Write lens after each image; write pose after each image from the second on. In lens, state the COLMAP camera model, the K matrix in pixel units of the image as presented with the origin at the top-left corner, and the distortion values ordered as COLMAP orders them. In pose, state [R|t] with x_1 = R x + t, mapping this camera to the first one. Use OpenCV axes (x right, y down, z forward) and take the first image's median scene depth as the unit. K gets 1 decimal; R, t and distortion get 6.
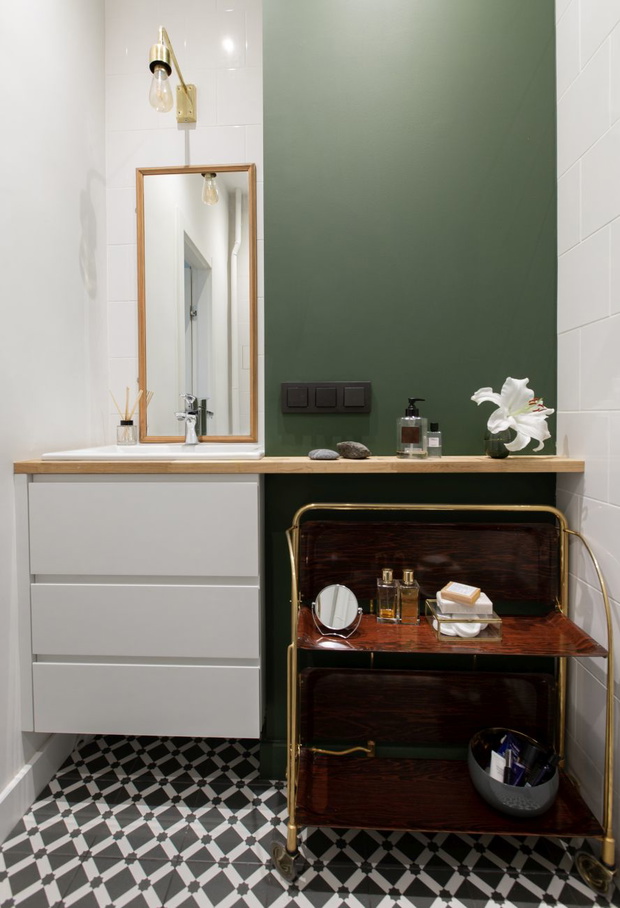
lens RADIAL K [[426.4, 0, 308.3], [0, 426.4, 511.3], [0, 0, 1]] dist [-0.001748, -0.000705]
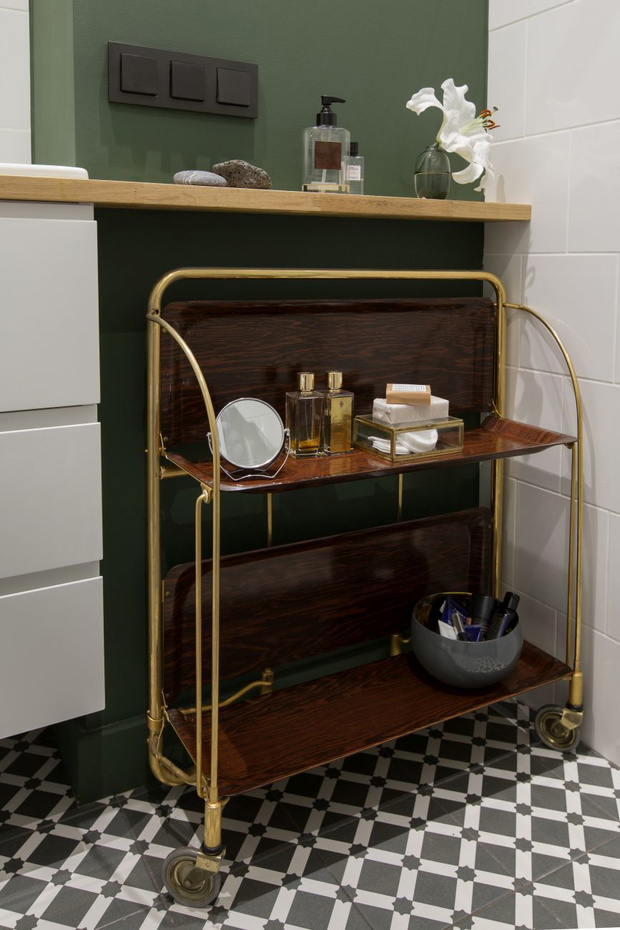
lens RADIAL K [[722.8, 0, 310.0], [0, 722.8, 465.0], [0, 0, 1]] dist [0.051882, -0.052390]
pose [[0.849878, -0.118300, 0.513529, -0.390049], [0.091837, 0.992814, 0.076723, 0.191569], [-0.518915, -0.018044, 0.854635, 0.054576]]
